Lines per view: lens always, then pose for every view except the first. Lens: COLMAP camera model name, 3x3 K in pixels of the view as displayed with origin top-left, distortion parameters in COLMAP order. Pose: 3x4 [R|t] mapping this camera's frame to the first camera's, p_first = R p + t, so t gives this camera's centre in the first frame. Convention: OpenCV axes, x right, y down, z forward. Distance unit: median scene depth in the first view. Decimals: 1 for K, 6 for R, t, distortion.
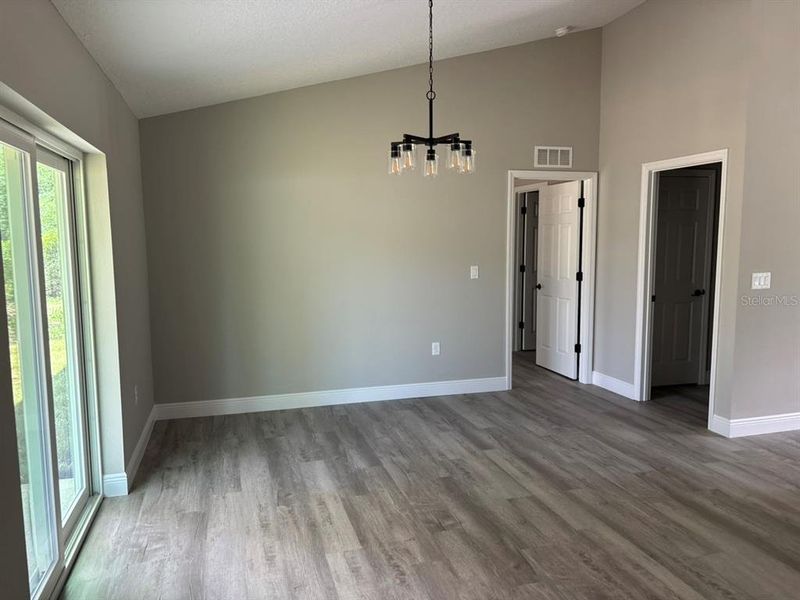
lens RADIAL K [[612.1, 0, 400.3], [0, 612.1, 303.8], [0, 0, 1]] dist [0.013469, 0.002969]
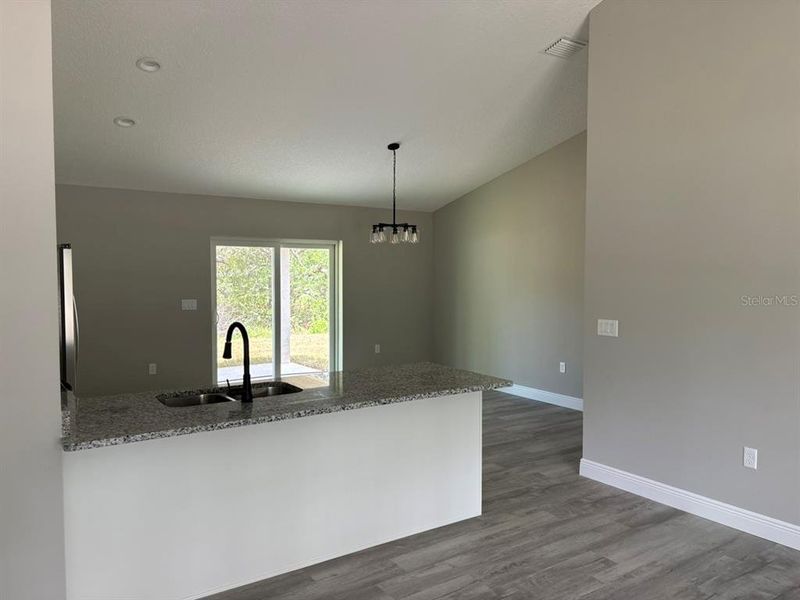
lens RADIAL K [[612.1, 0, 401.4], [0, 612.1, 299.0], [0, 0, 1]] dist [0.013469, 0.002969]
pose [[0.323114, 0.057199, -0.944630, 1.430574], [-0.112492, 0.993416, 0.021675, -0.068188], [0.939650, 0.099260, 0.327421, 0.352350]]
